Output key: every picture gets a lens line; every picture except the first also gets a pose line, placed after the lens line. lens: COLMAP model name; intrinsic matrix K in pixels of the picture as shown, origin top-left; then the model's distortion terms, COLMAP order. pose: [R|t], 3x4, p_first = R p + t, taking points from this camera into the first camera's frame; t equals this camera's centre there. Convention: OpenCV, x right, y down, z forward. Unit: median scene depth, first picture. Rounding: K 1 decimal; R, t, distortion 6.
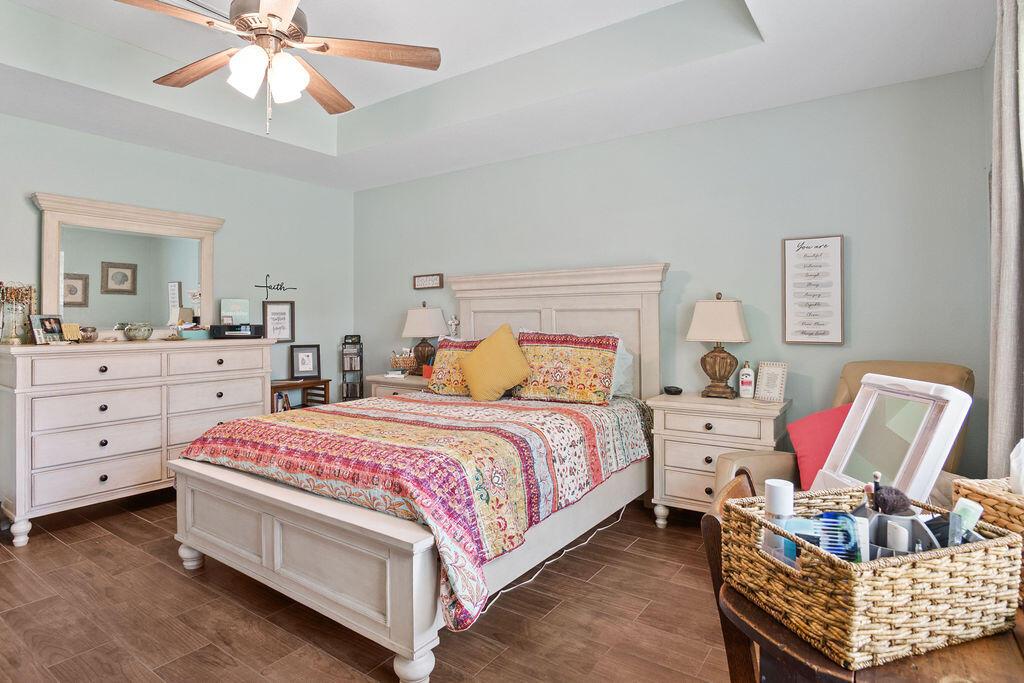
lens RADIAL K [[560.3, 0, 499.7], [0, 560.3, 316.5], [0, 0, 1]] dist [0.000409, 0.003038]
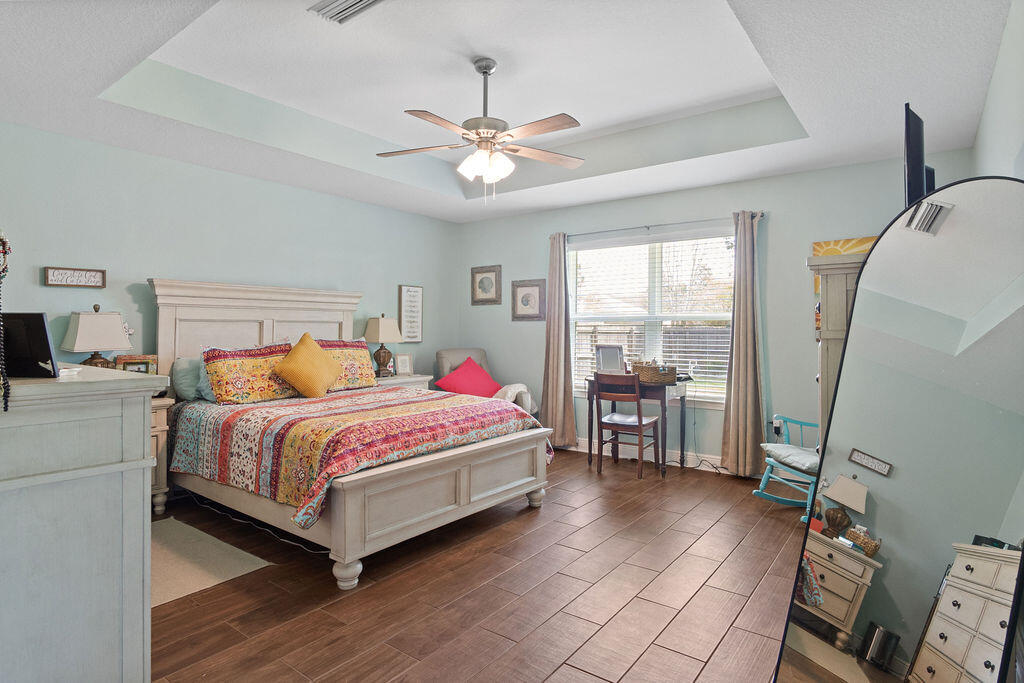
lens RADIAL K [[560.3, 0, 510.1], [0, 560.3, 336.2], [0, 0, 1]] dist [0.000409, 0.003038]
pose [[0.014697, -0.006949, 0.999868, -1.289032], [-0.002010, 0.999974, 0.006979, 0.013412], [-0.999890, -0.002113, 0.014683, 0.619848]]
